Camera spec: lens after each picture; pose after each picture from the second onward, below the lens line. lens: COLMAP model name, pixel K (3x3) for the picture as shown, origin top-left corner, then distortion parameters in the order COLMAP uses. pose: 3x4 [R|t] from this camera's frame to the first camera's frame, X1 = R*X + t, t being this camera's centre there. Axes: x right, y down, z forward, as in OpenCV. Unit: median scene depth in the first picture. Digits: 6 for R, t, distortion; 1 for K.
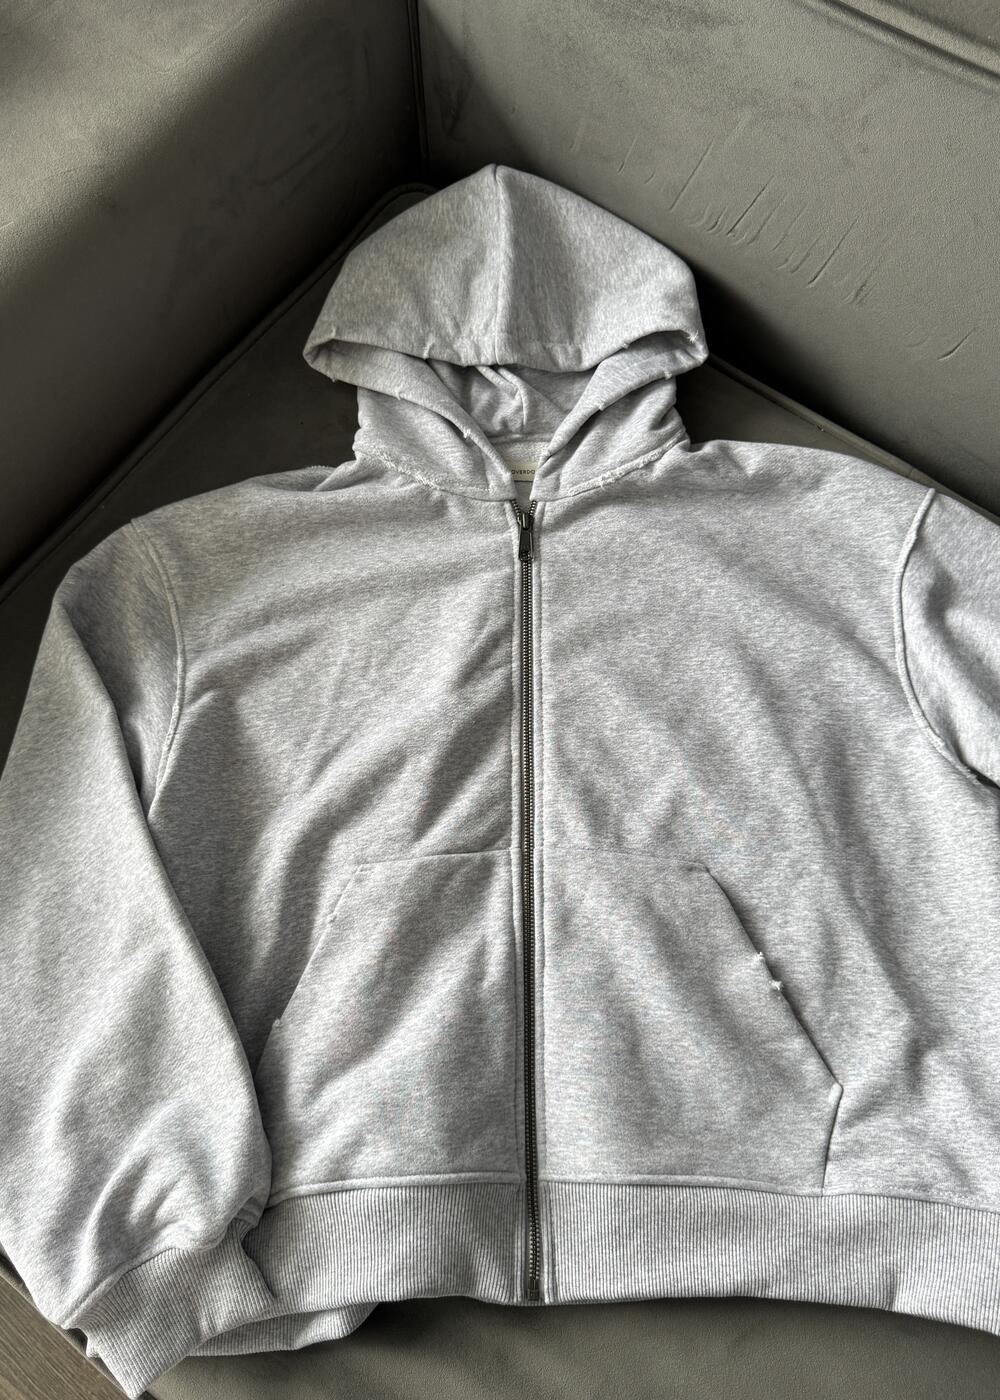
lens RADIAL K [[1145.2, 0, 500.0], [0, 1145.2, 700.0], [0, 0, 1]] dist [0.086787, 0.000808]
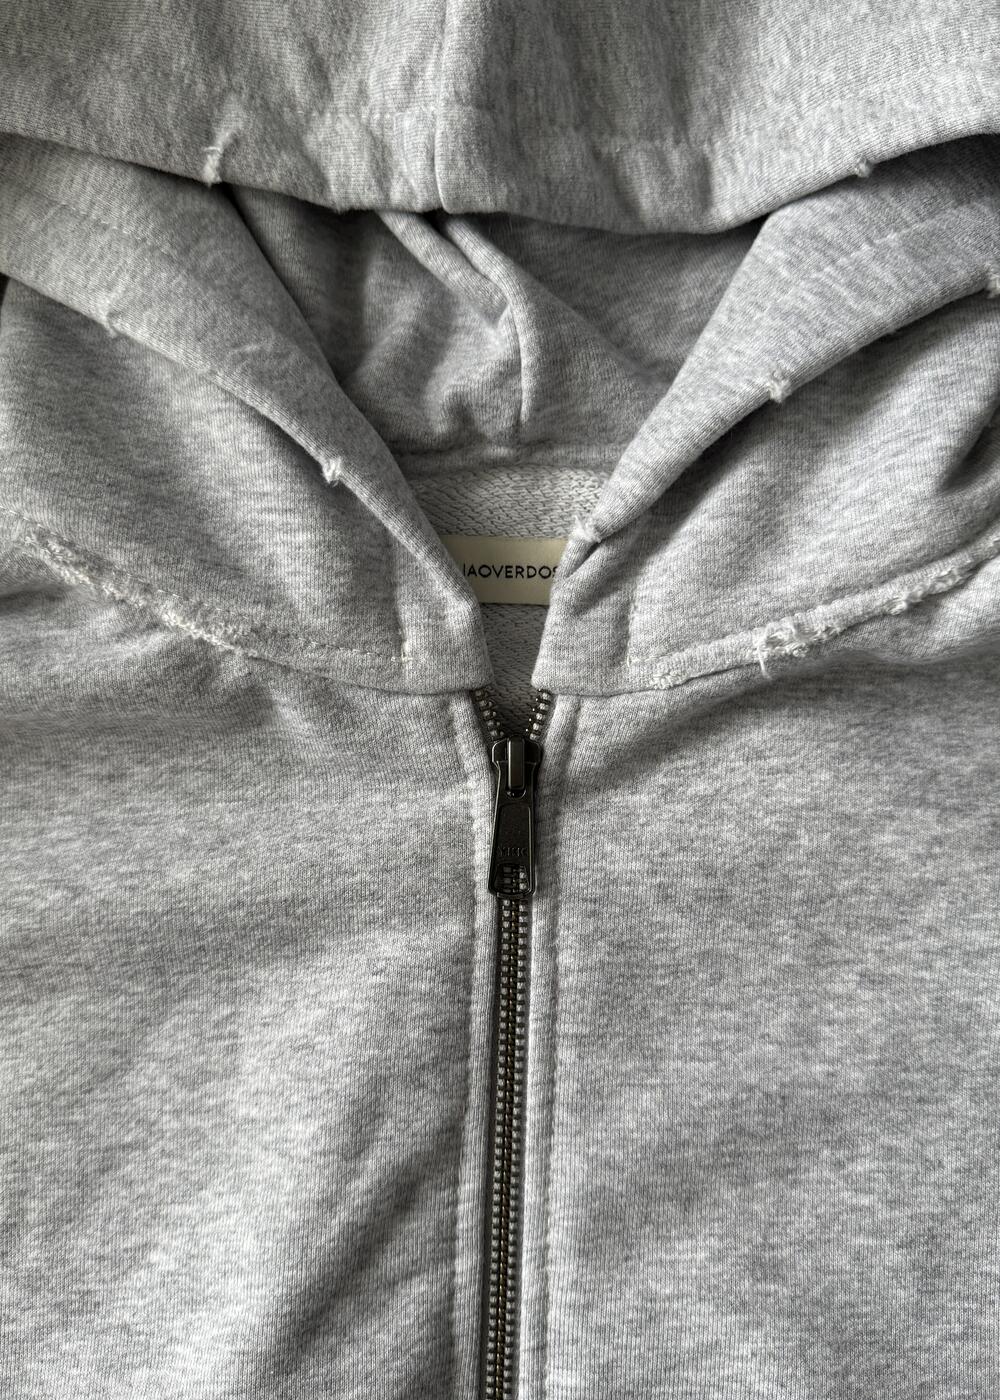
lens RADIAL K [[1177.6, 0, 521.8], [0, 1177.6, 699.9], [0, 0, 1]] dist [0.083762, -0.220339]
pose [[0.999453, 0.029753, 0.014437, 0.018733], [-0.032355, 0.970031, 0.240819, -0.250596], [-0.006839, -0.241154, 0.970463, 0.684461]]
